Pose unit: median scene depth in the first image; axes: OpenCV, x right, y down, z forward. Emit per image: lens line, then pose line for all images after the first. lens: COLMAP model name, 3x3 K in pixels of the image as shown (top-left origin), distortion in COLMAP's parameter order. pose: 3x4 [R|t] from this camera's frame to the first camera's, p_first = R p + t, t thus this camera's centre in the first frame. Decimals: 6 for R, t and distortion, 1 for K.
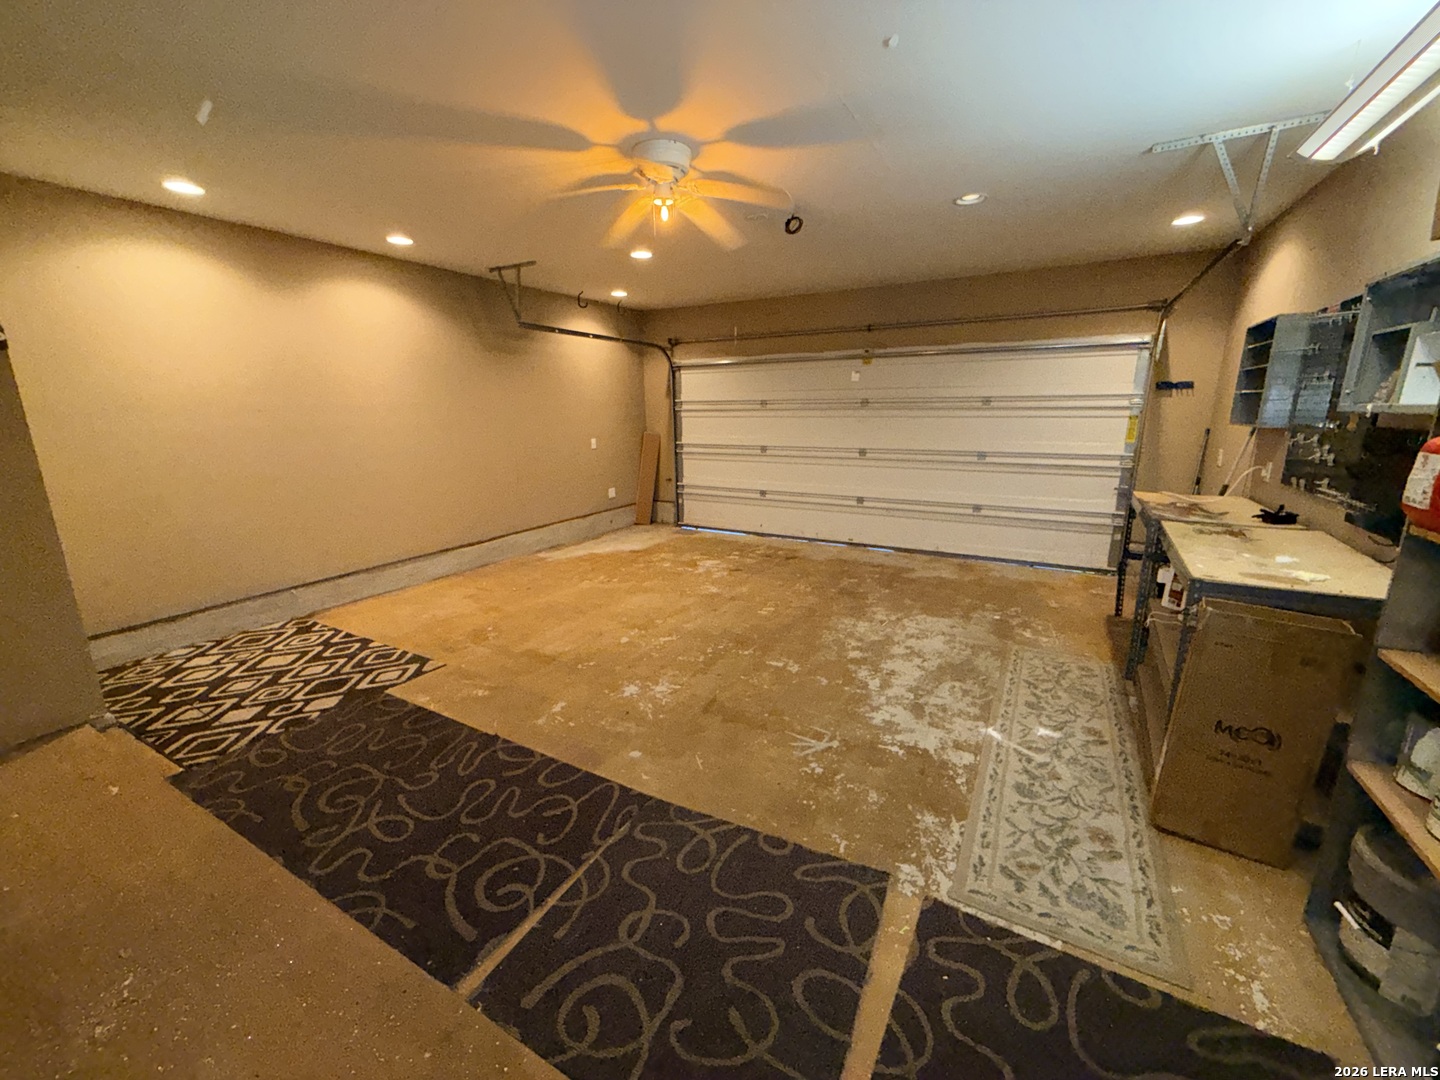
lens RADIAL K [[575.5, 0, 720.0], [0, 575.5, 540.0], [0, 0, 1]] dist [-0.000512, 0.000006]
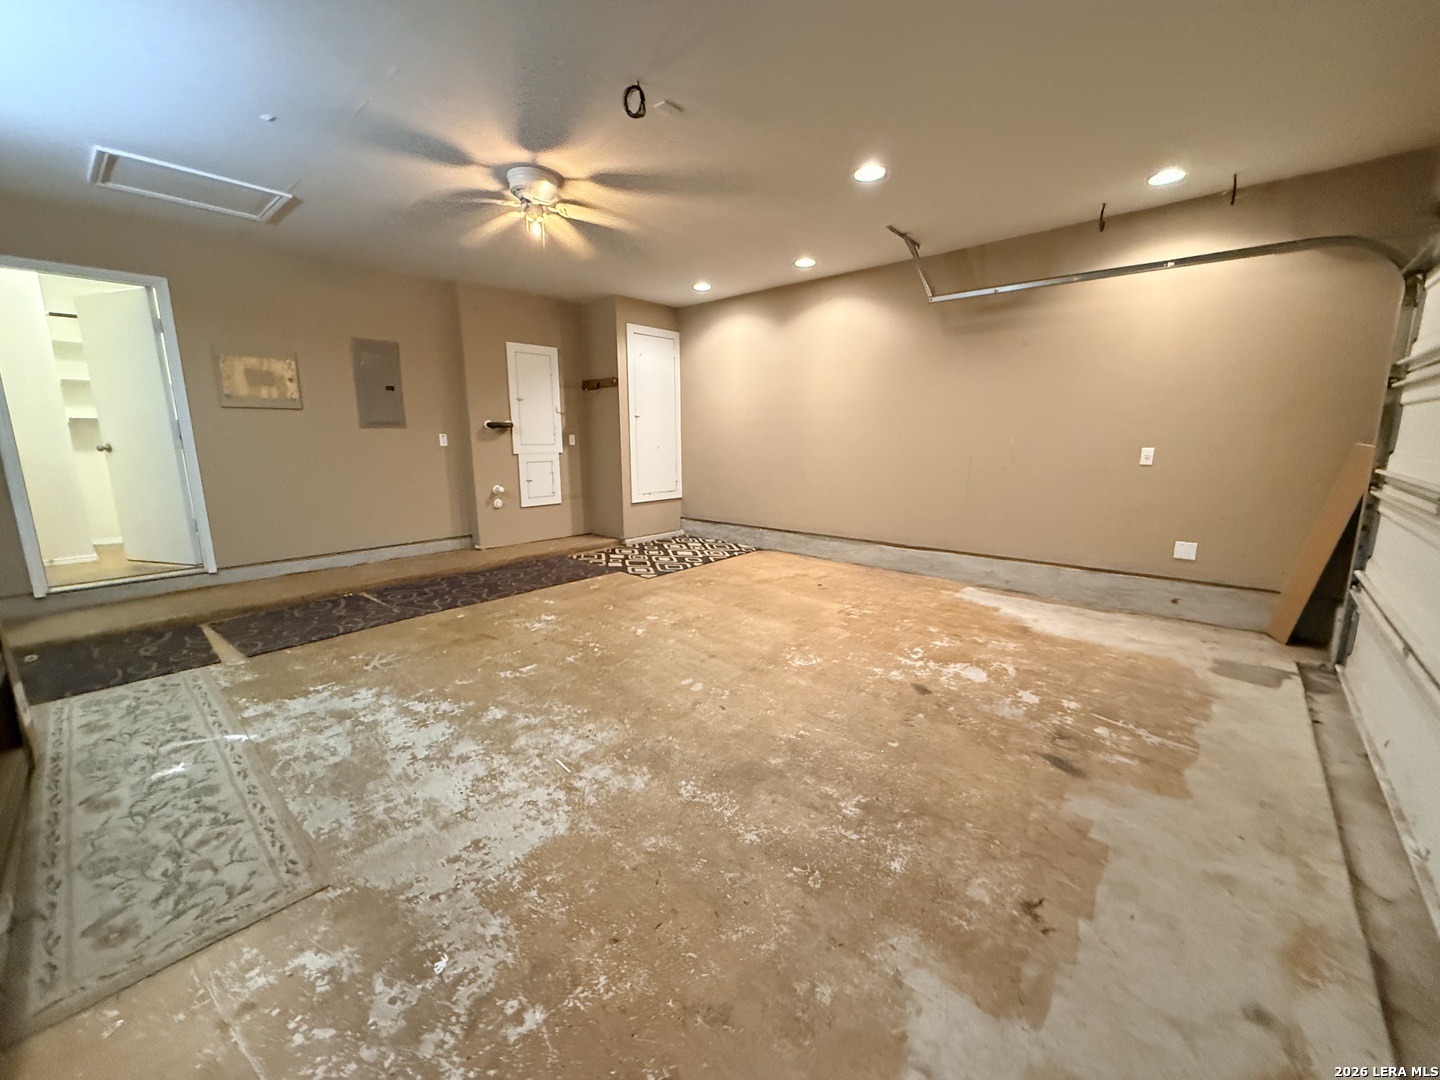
lens RADIAL K [[575.5, 0, 720.0], [0, 575.5, 540.0], [0, 0, 1]] dist [-0.000512, 0.000006]
pose [[-0.208331, 0.188730, -0.959677, 0.913181], [-0.214832, 0.948413, 0.233151, -0.268486], [0.954173, 0.254742, -0.157039, 1.447730]]
